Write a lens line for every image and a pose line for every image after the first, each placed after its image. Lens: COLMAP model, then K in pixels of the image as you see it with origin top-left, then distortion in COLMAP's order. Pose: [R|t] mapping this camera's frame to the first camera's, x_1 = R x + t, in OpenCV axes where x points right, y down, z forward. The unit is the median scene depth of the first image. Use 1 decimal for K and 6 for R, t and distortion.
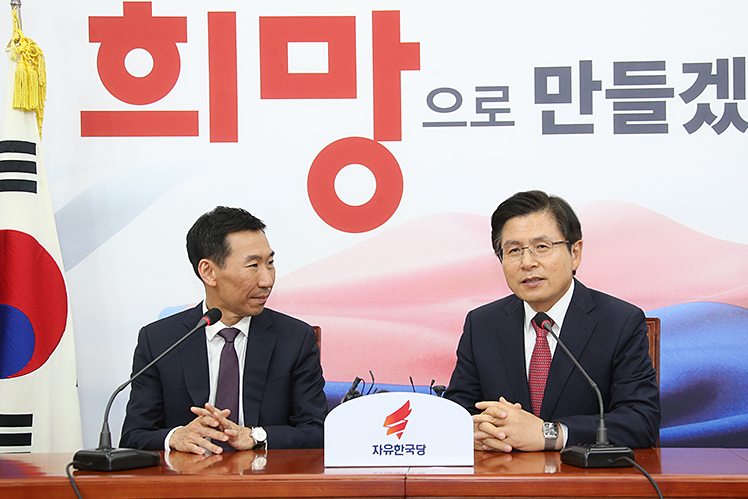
lens RADIAL K [[1666.0, 0, 431.2], [0, 1666.0, 251.3], [0, 0, 1]] dist [0.195234, 0.000000]
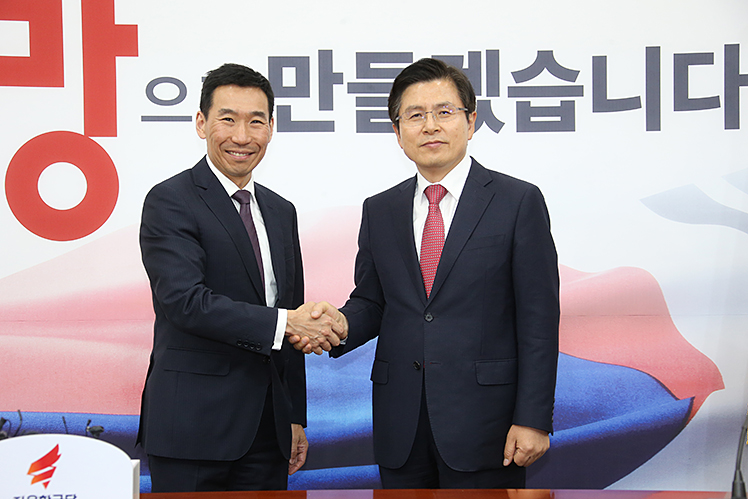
lens RADIAL K [[2212.9, 0, 373.5], [0, 2212.9, 250.0], [0, 0, 1]] dist [0.621679, 0.000000]
pose [[0.995201, 0.005594, 0.097694, 0.002207], [-0.004105, 0.999872, -0.015432, 0.011164], [-0.097768, 0.014957, 0.995097, -0.183945]]
